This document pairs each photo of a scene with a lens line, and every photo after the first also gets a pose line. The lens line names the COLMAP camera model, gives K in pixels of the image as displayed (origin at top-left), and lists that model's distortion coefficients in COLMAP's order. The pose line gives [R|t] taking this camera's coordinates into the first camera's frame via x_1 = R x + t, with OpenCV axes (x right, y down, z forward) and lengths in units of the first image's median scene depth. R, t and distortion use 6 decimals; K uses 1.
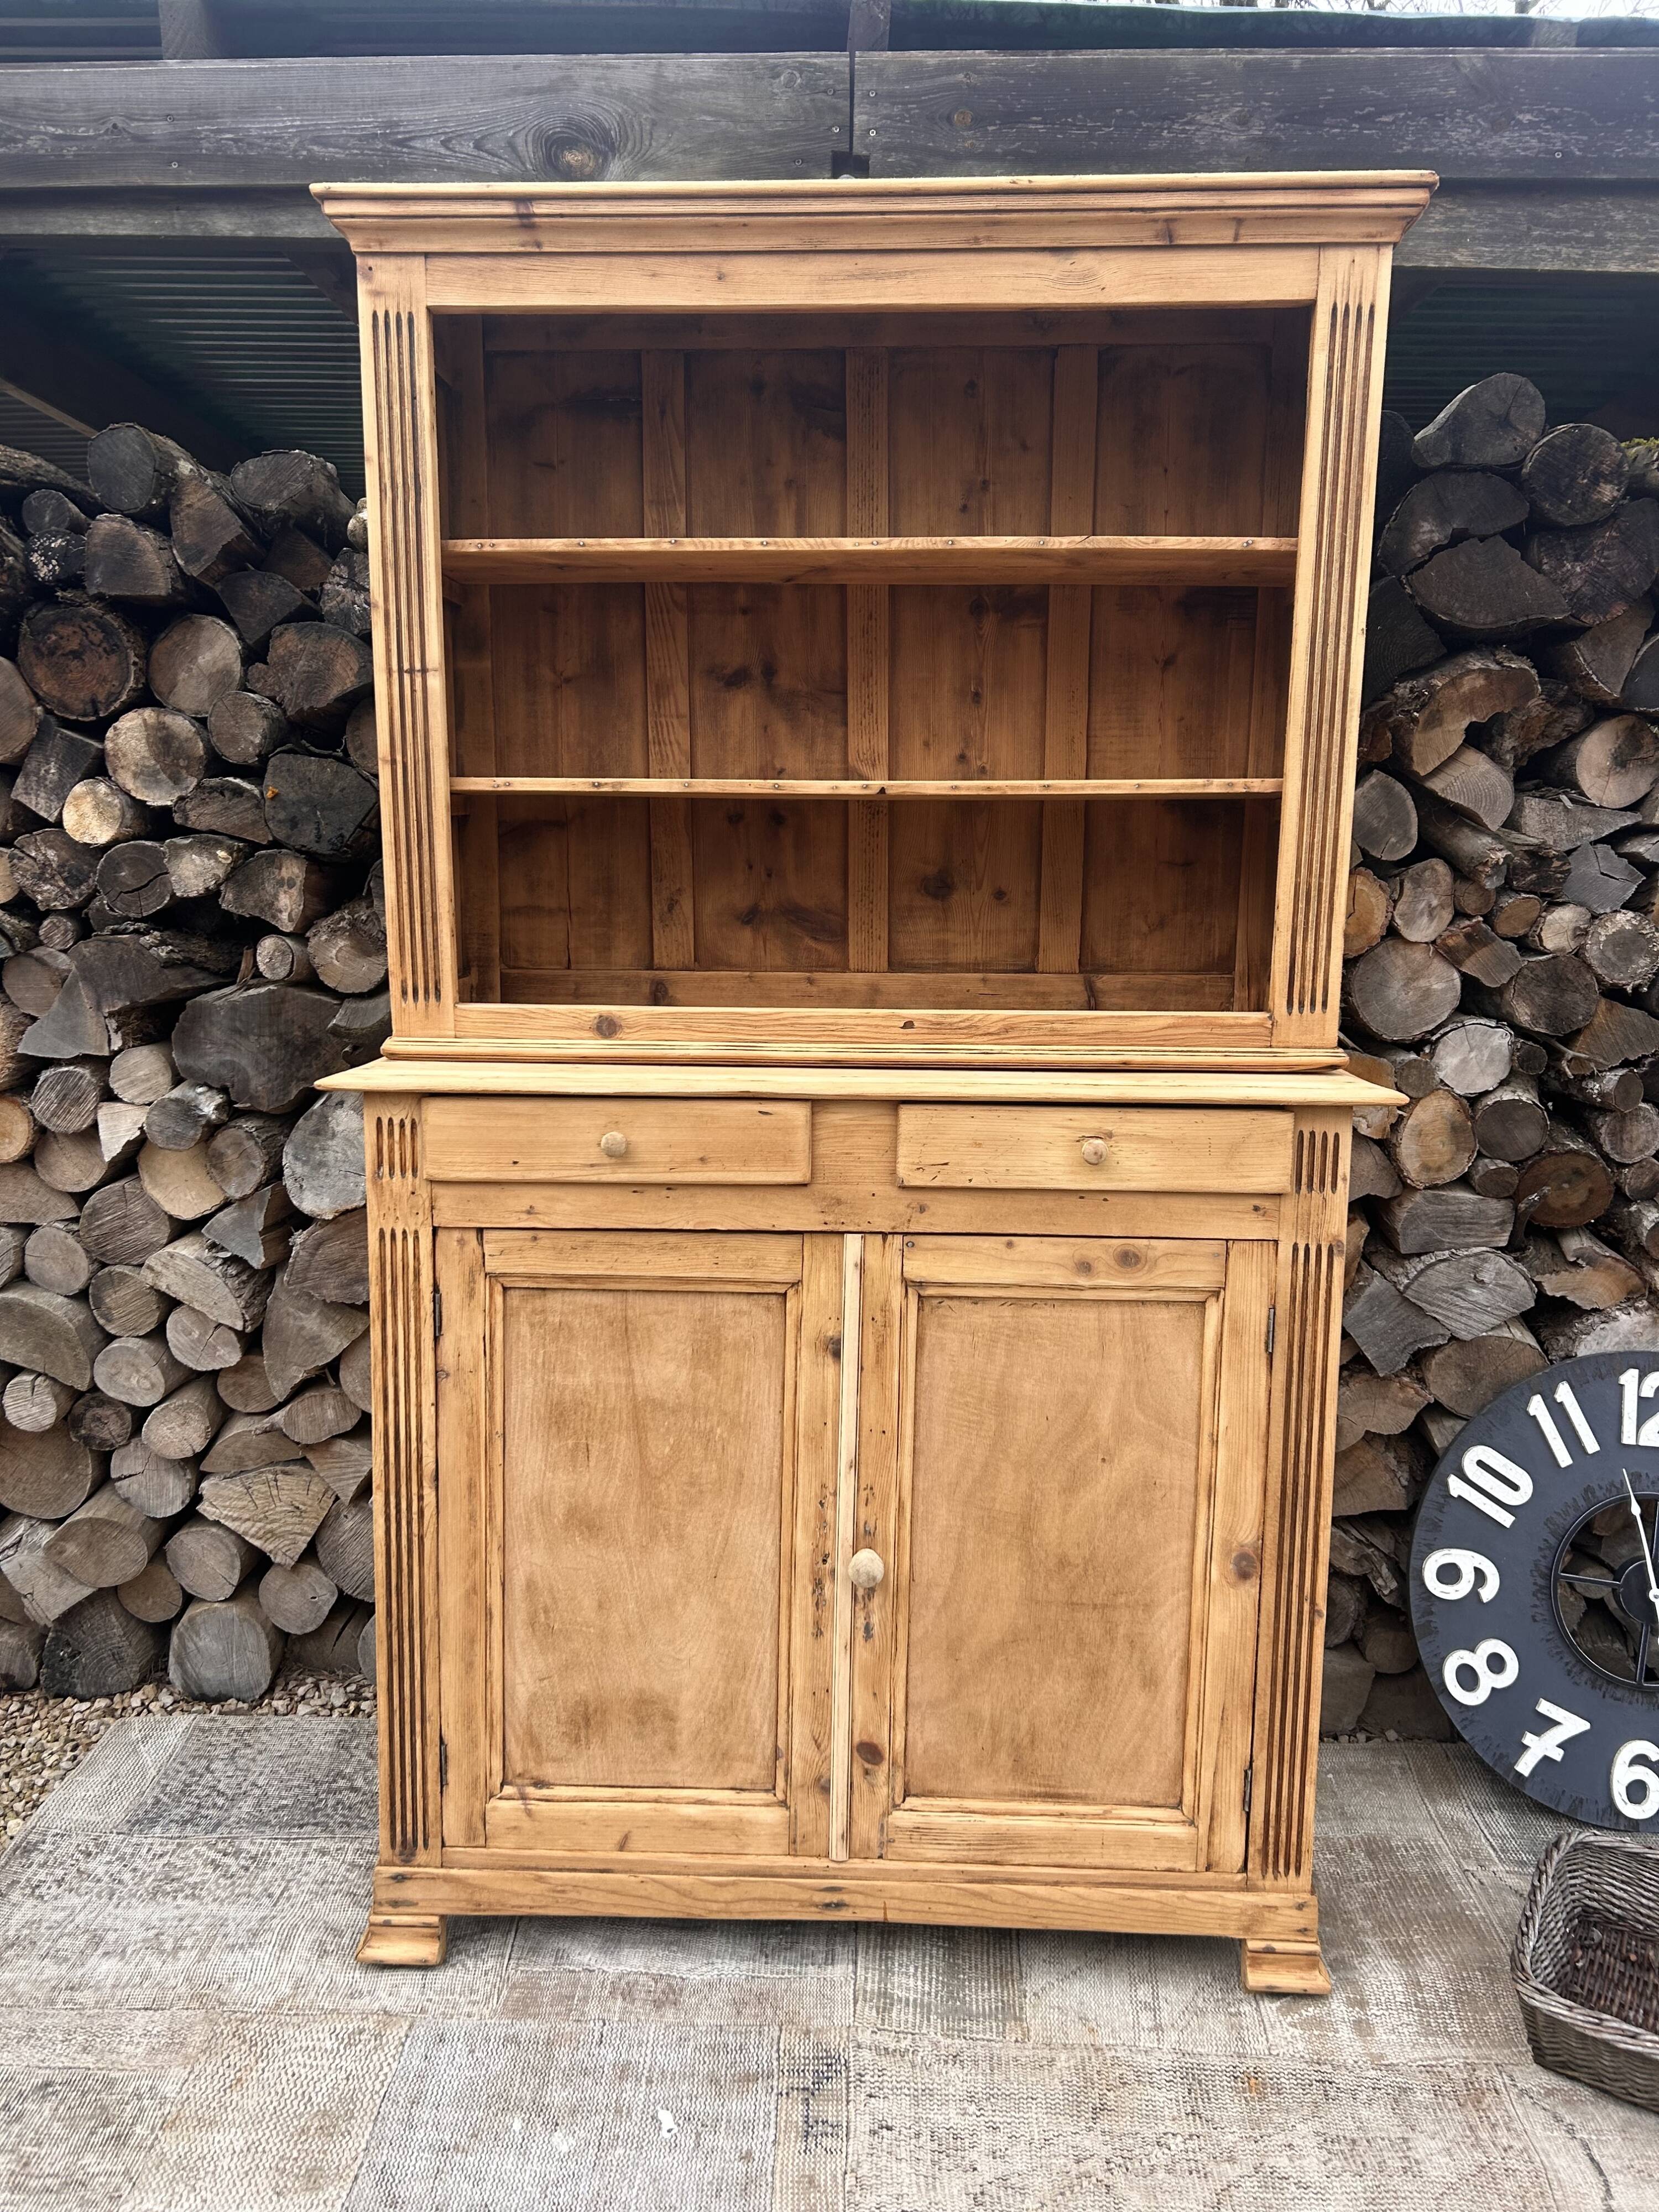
lens RADIAL K [[1660.8, 0, 833.2], [0, 1660.8, 1118.1], [0, 0, 1]] dist [0.053766, -0.058395]
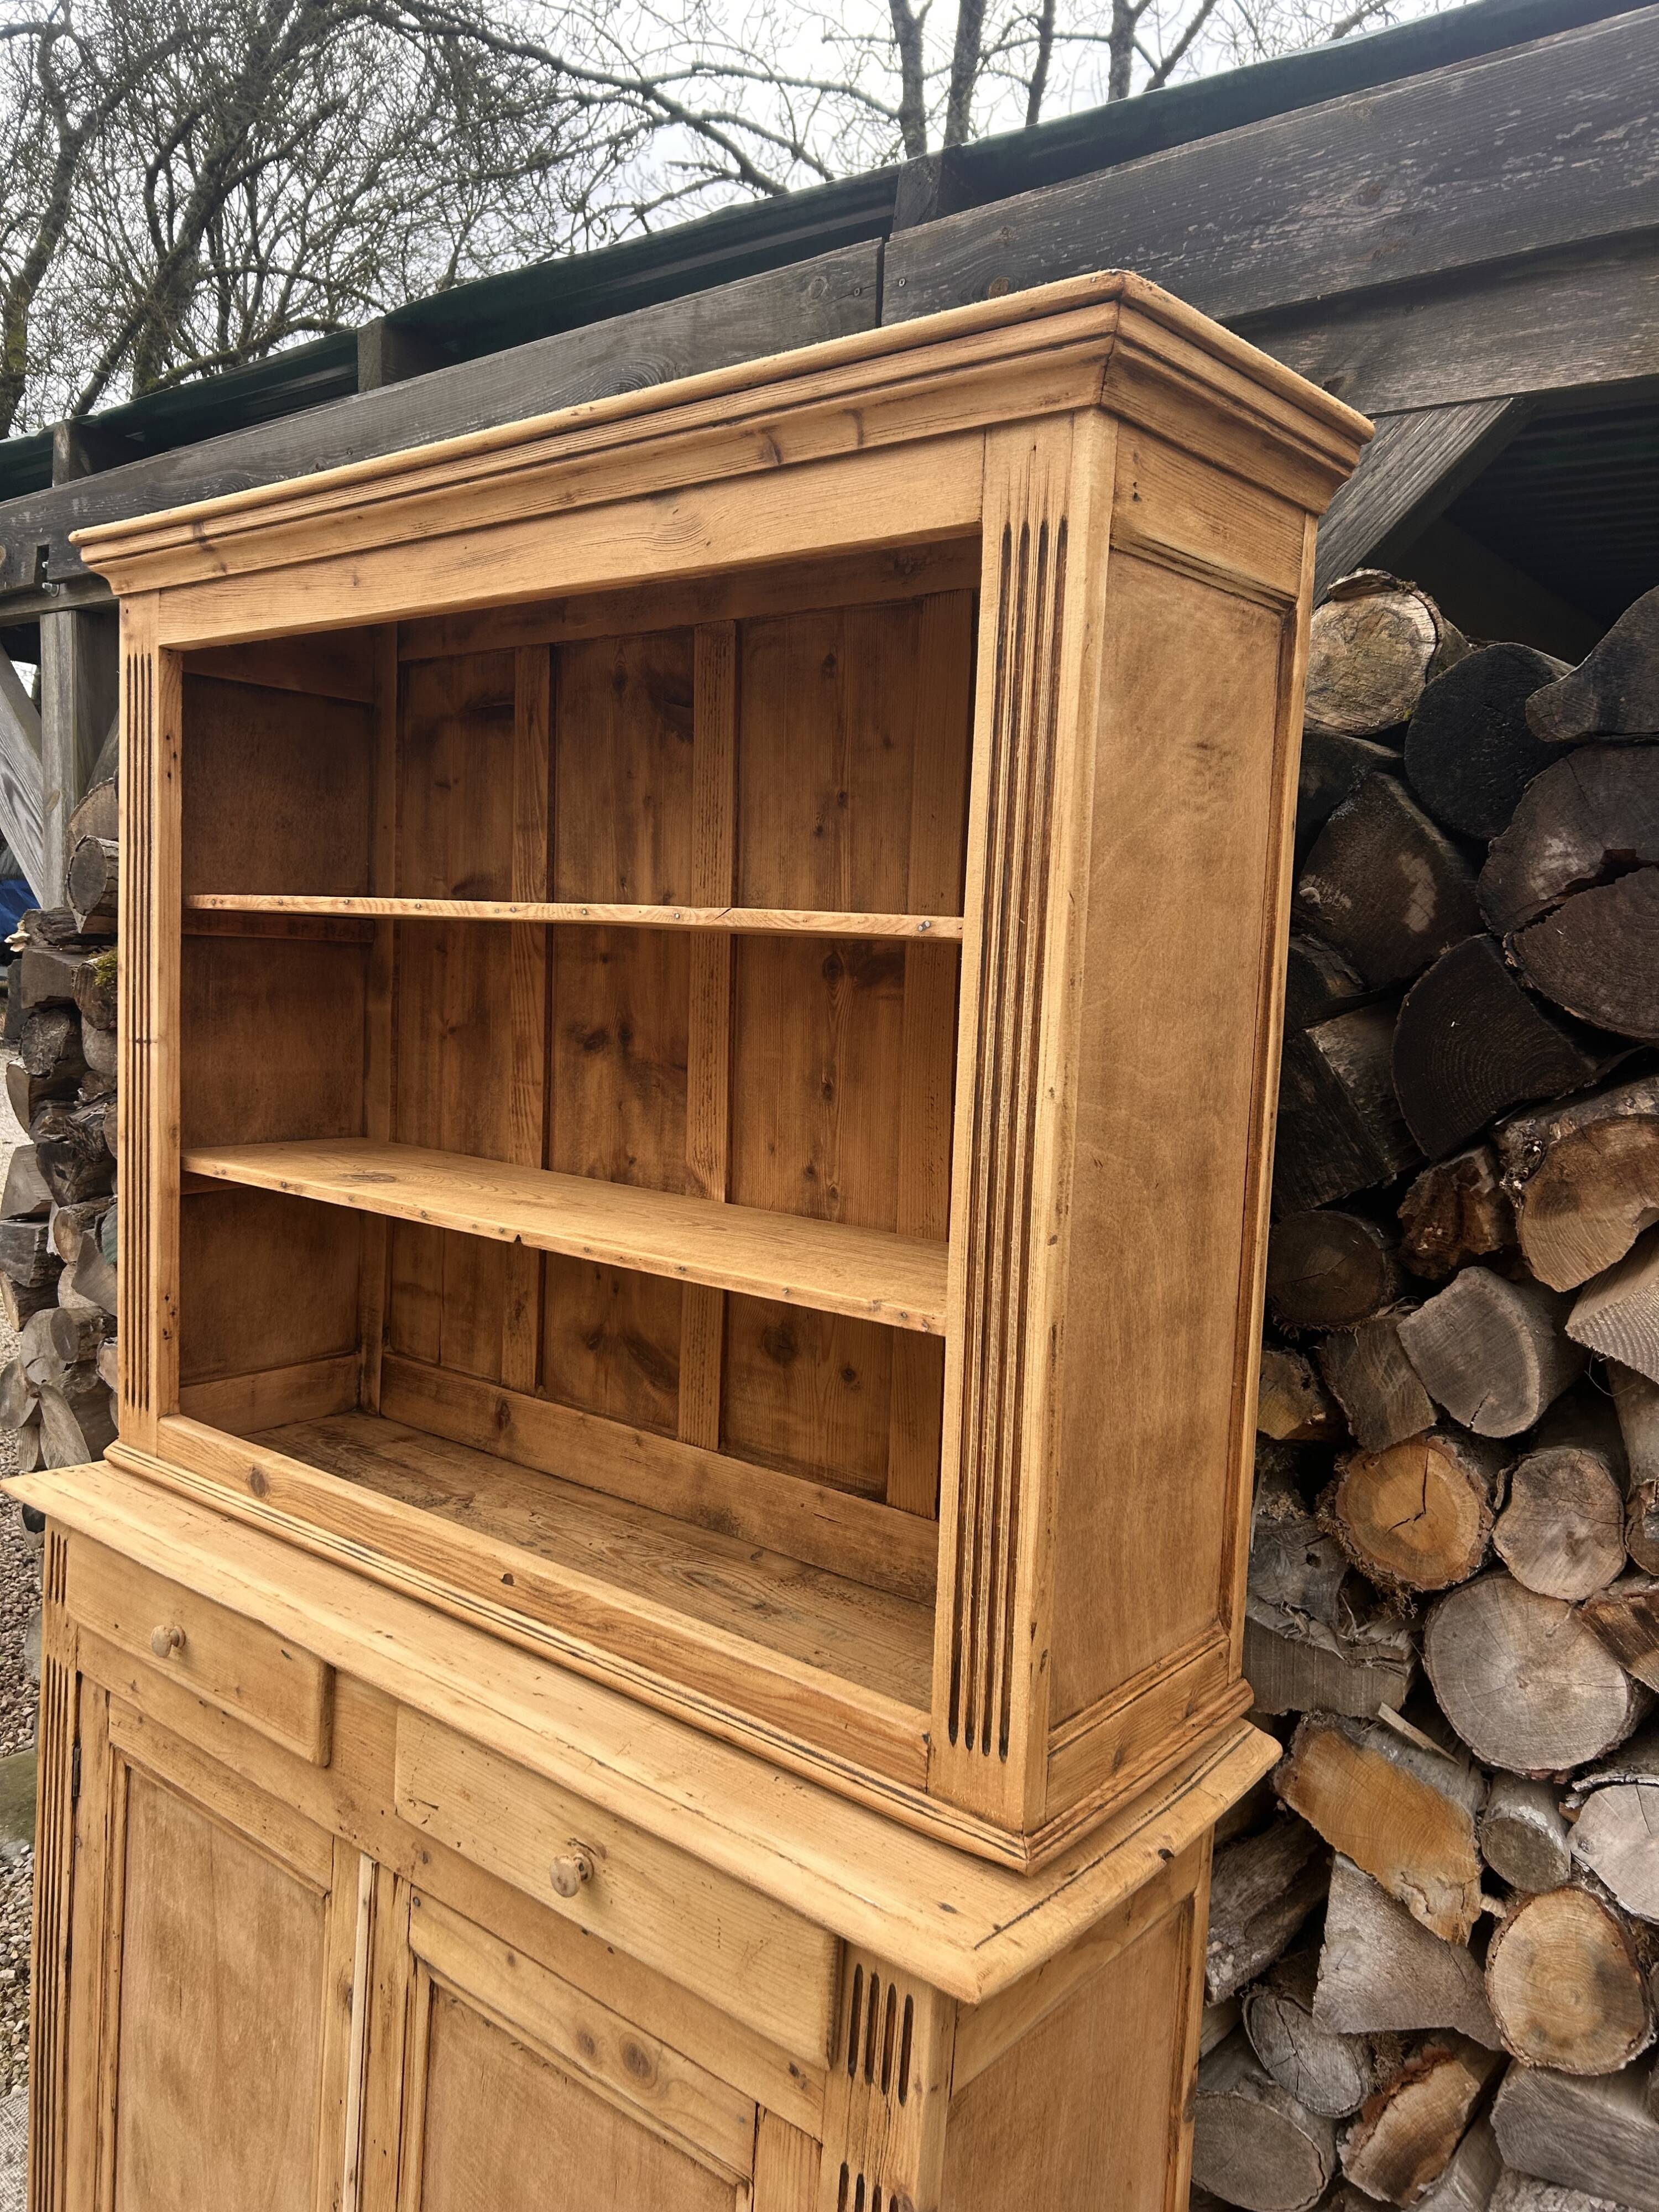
lens RADIAL K [[1660.8, 0, 808.4], [0, 1660.8, 1099.1], [0, 0, 1]] dist [0.053766, -0.058395]
pose [[0.785905, 0.084508, -0.612545, 0.509152], [-0.140148, 0.989181, -0.043343, -0.218687], [0.602256, 0.119911, 0.789246, 0.446546]]
